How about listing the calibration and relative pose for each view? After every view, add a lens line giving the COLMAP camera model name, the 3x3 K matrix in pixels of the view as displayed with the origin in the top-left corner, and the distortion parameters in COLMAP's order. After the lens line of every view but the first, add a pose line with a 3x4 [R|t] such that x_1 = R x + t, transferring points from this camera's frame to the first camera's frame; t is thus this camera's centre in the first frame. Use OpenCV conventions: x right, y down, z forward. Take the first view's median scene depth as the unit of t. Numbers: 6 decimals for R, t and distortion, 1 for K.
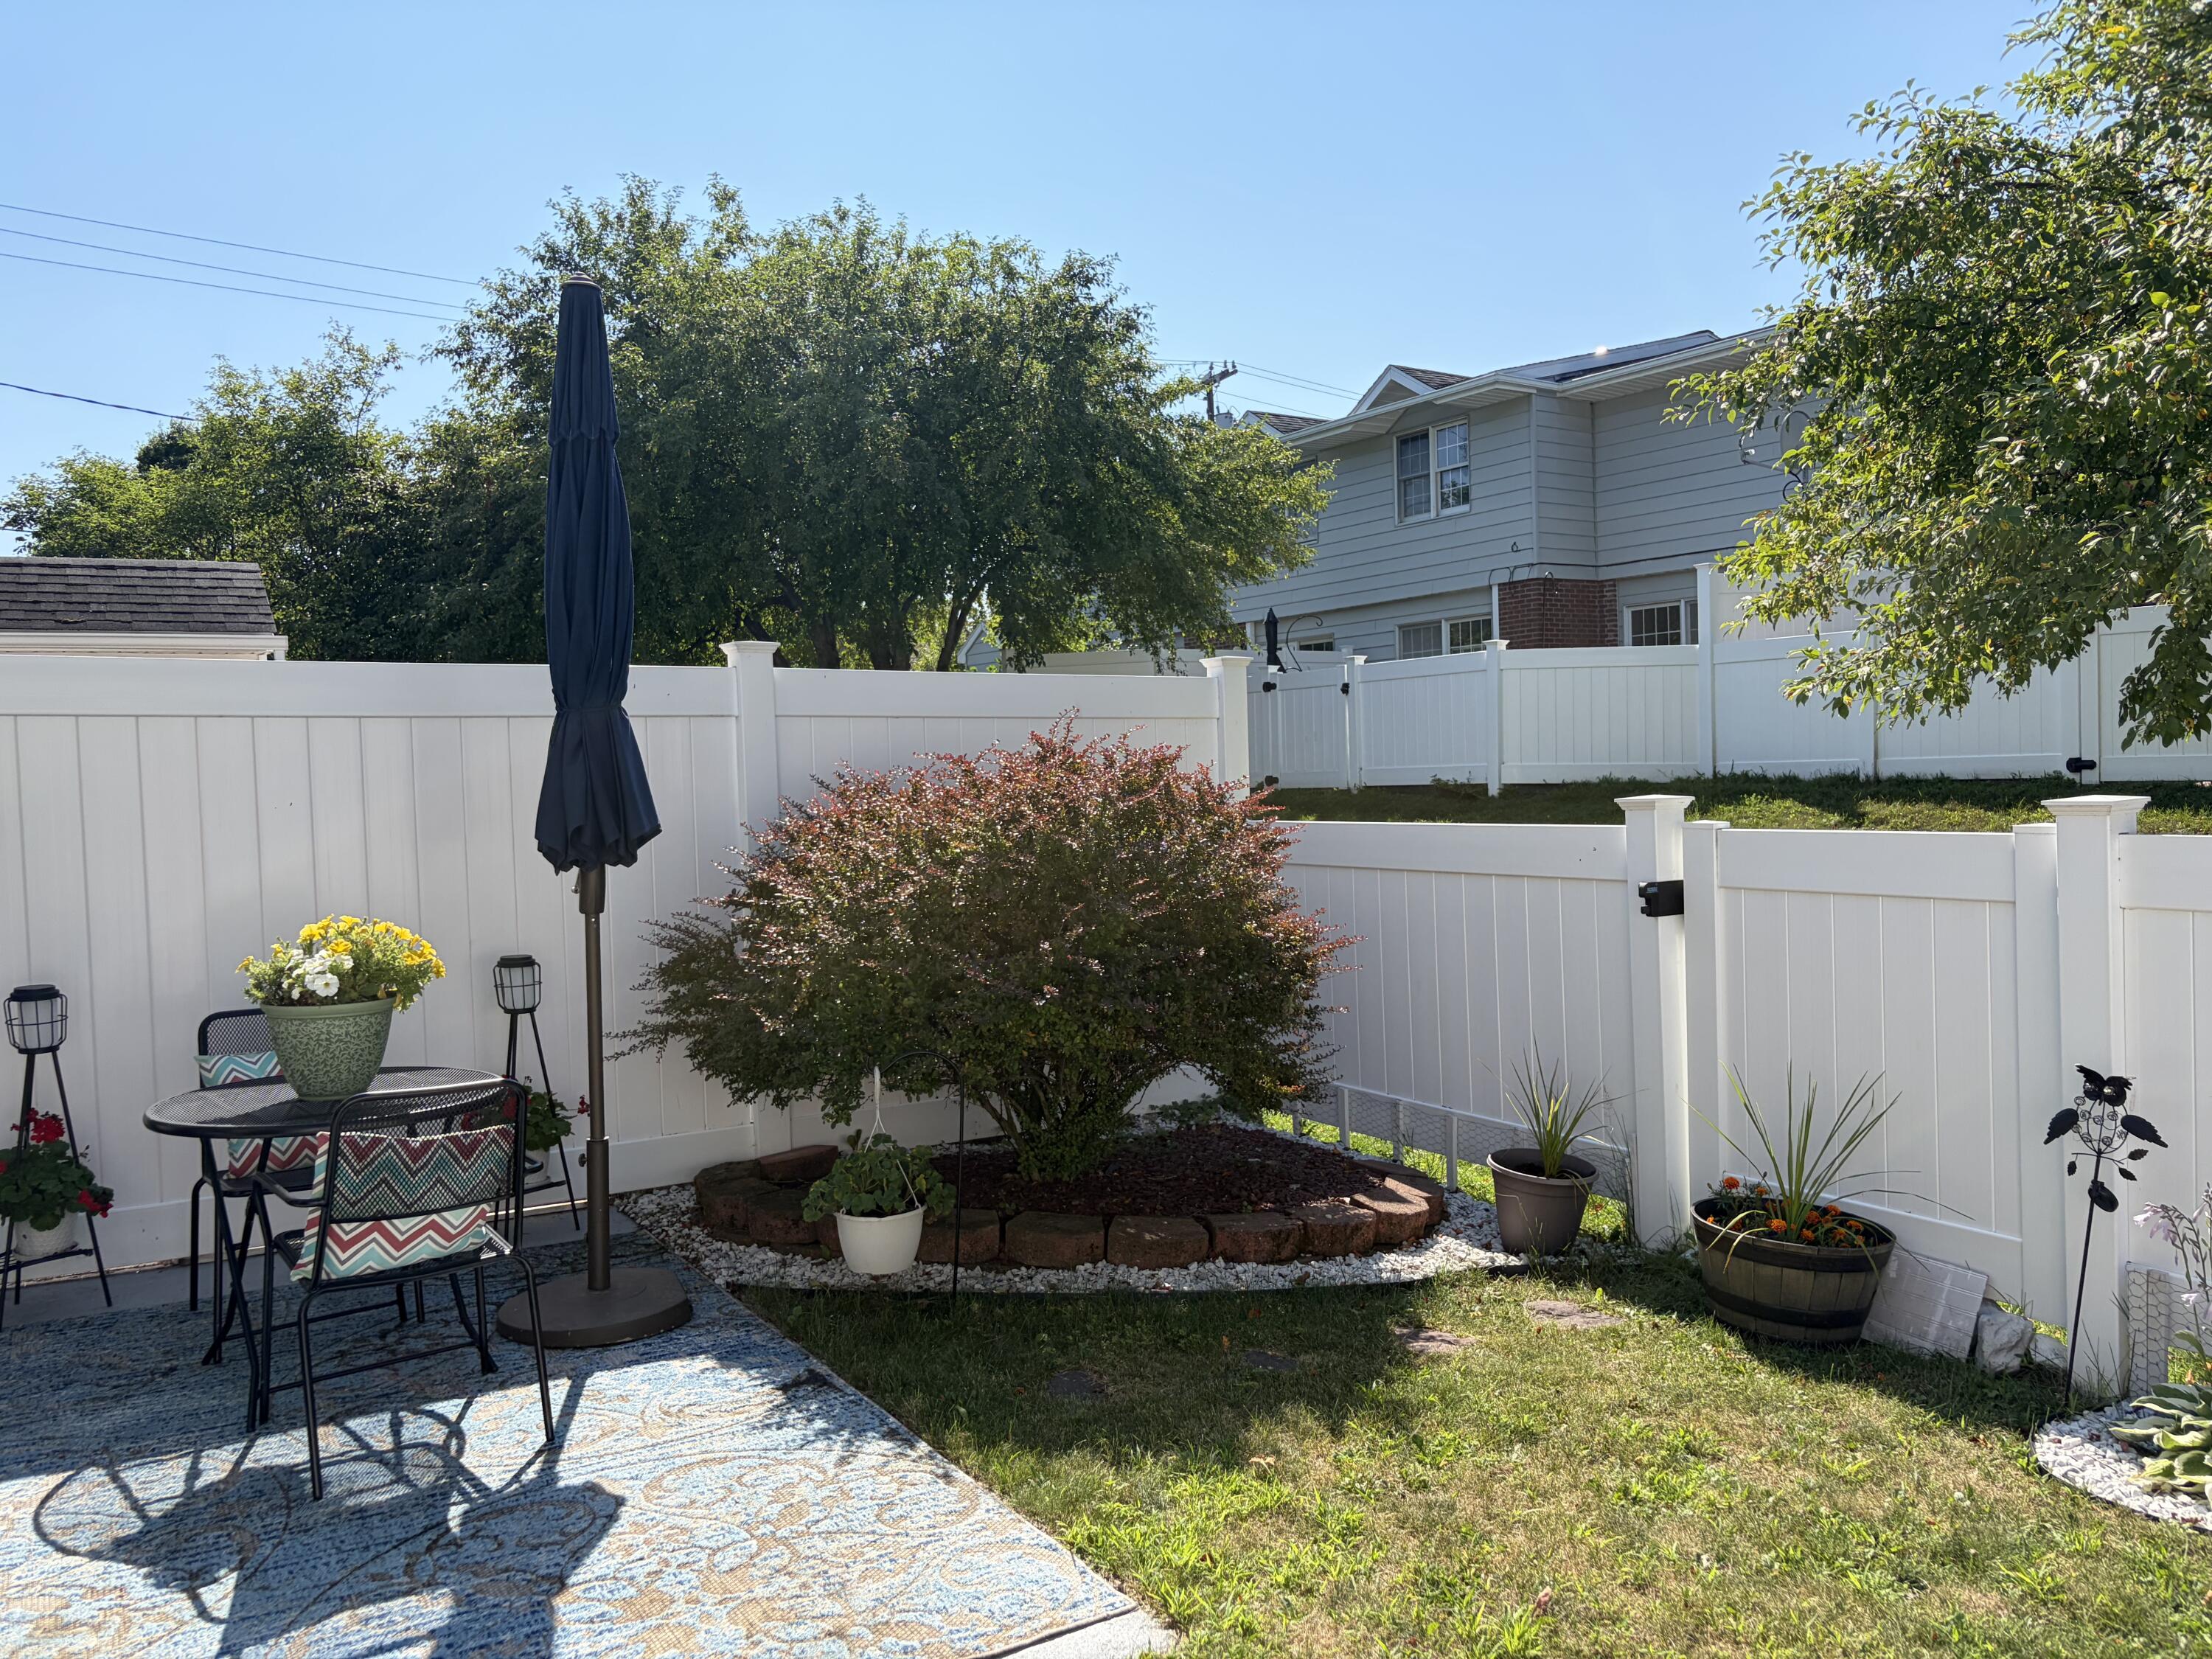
lens RADIAL K [[1667.2, 0, 1093.1], [0, 1667.2, 831.0], [0, 0, 1]] dist [0.038019, -0.042448]
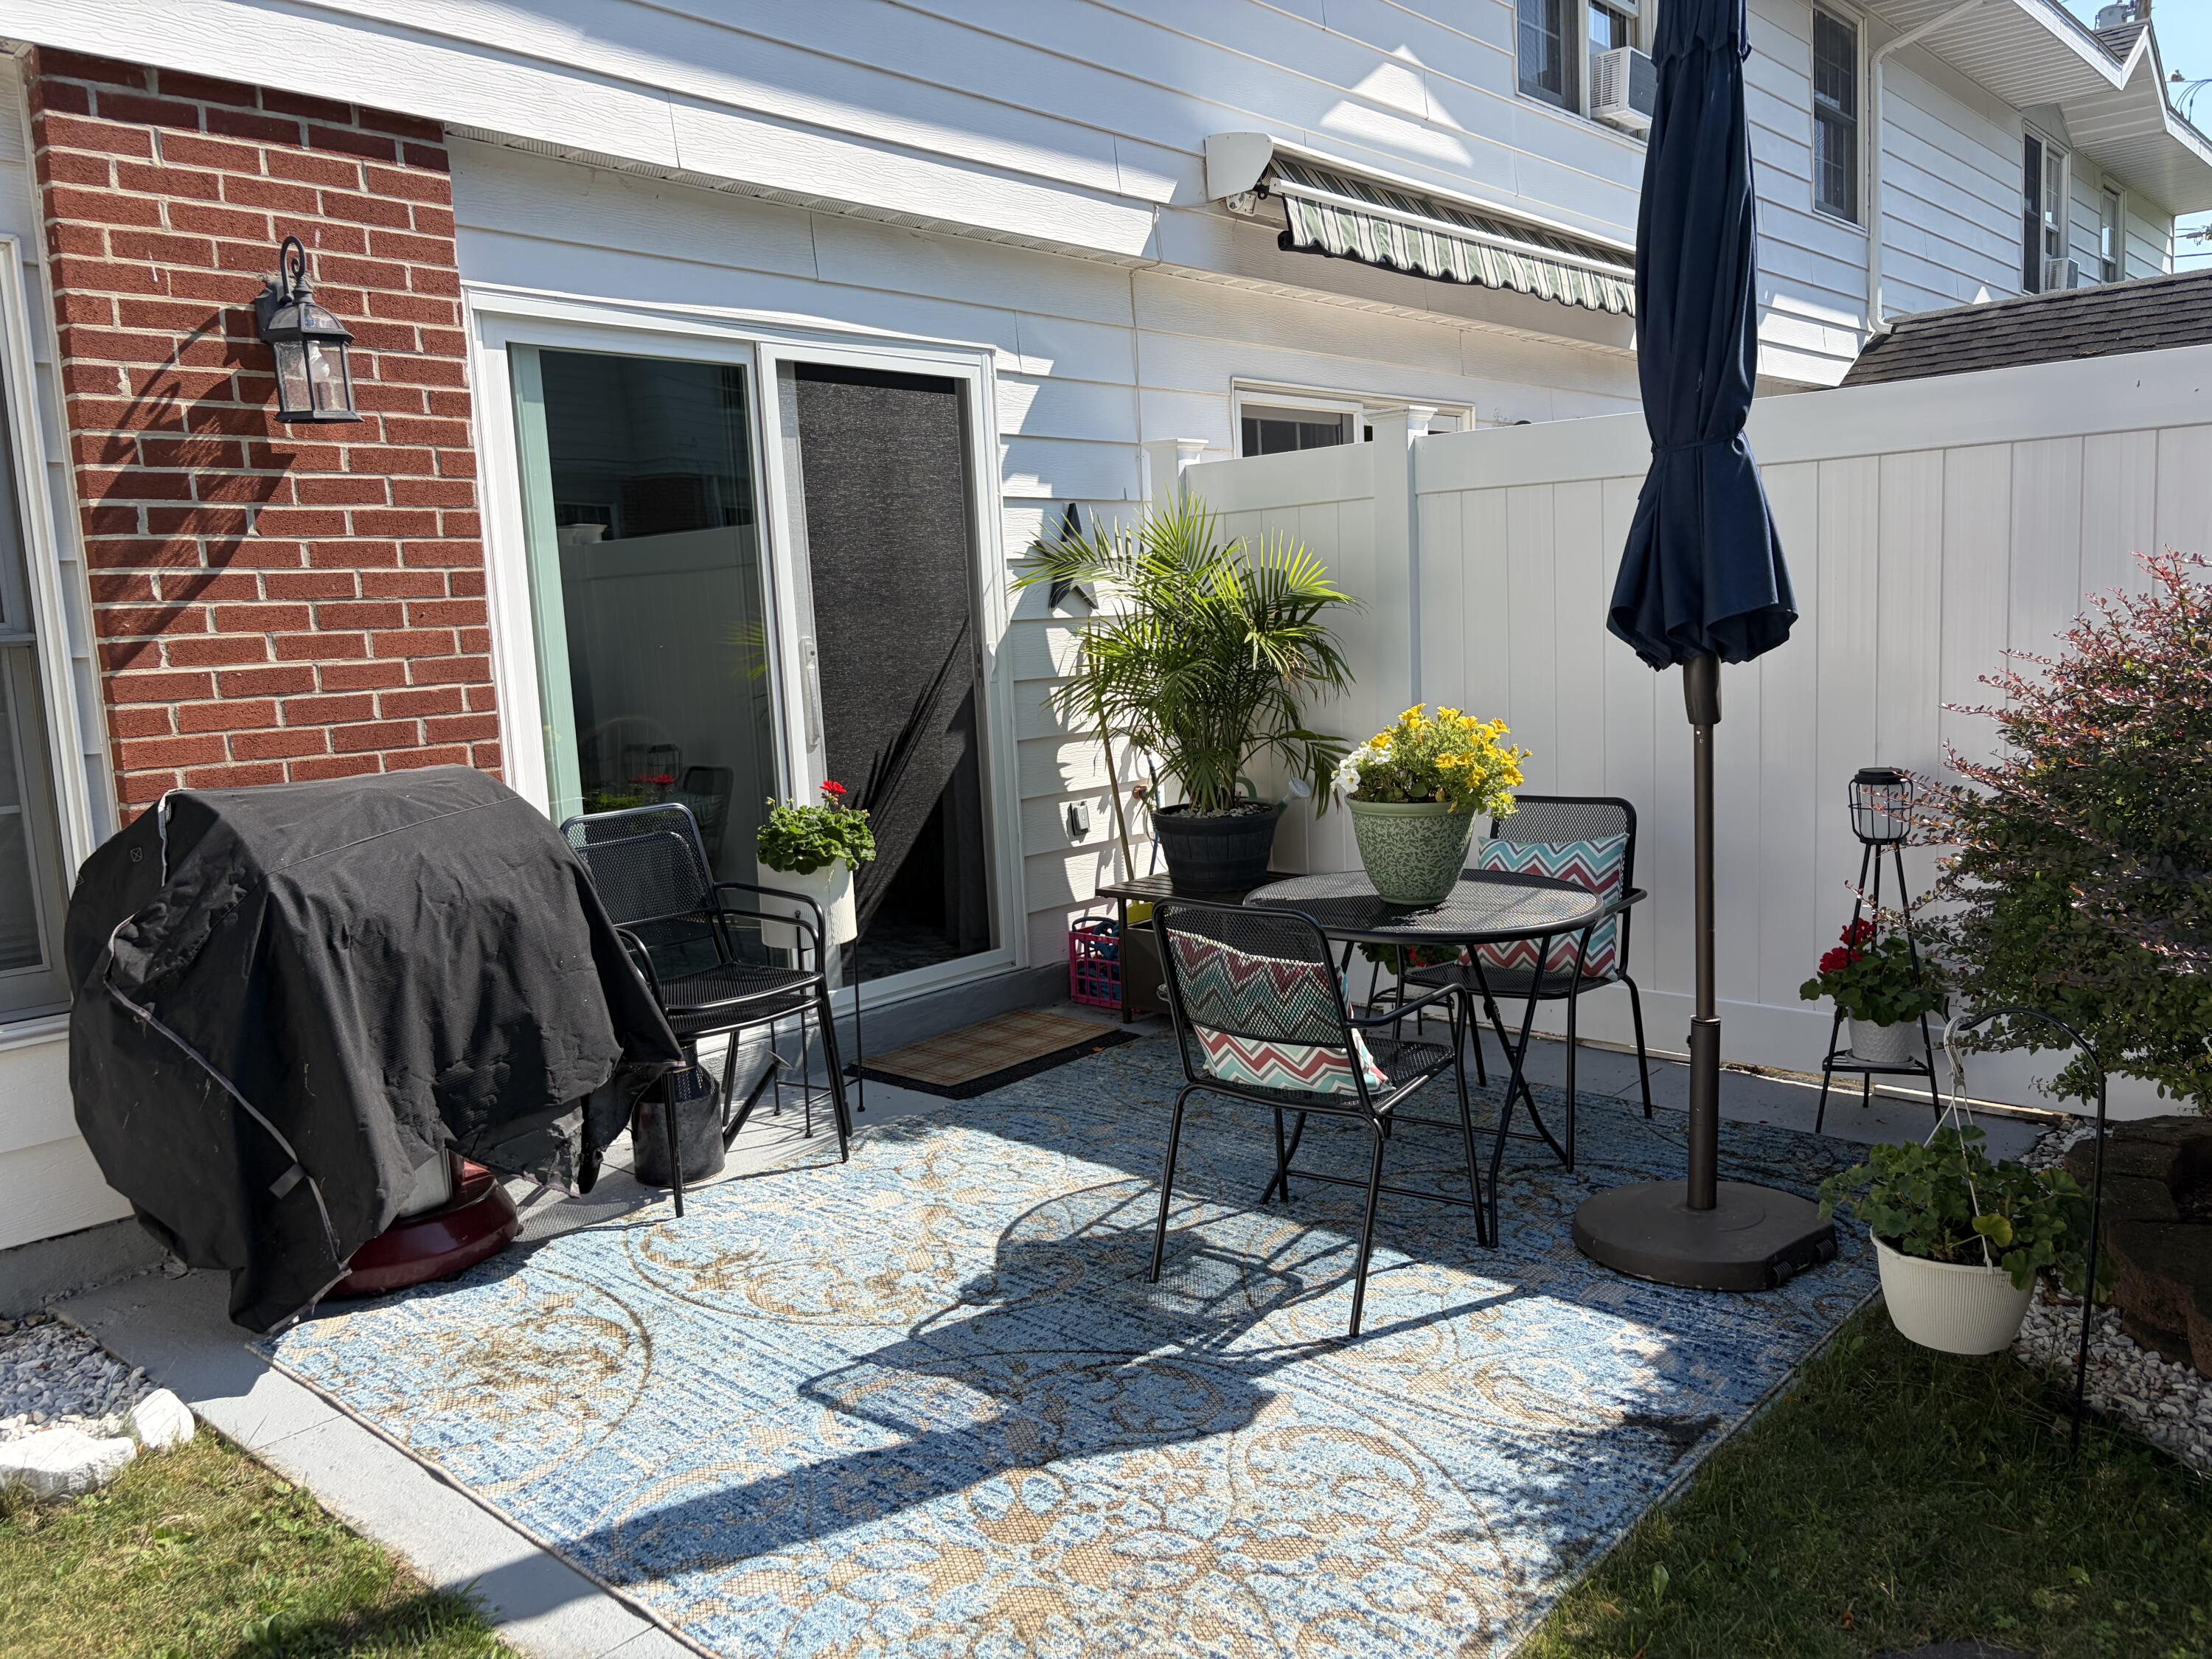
lens RADIAL K [[1667.2, 0, 1091.7], [0, 1667.2, 826.2], [0, 0, 1]] dist [0.038019, -0.042448]
pose [[0.304269, 0.141206, -0.942062, 0.397924], [0.002581, 0.988826, 0.149049, -0.022600], [0.952583, -0.047782, 0.300504, 0.612820]]
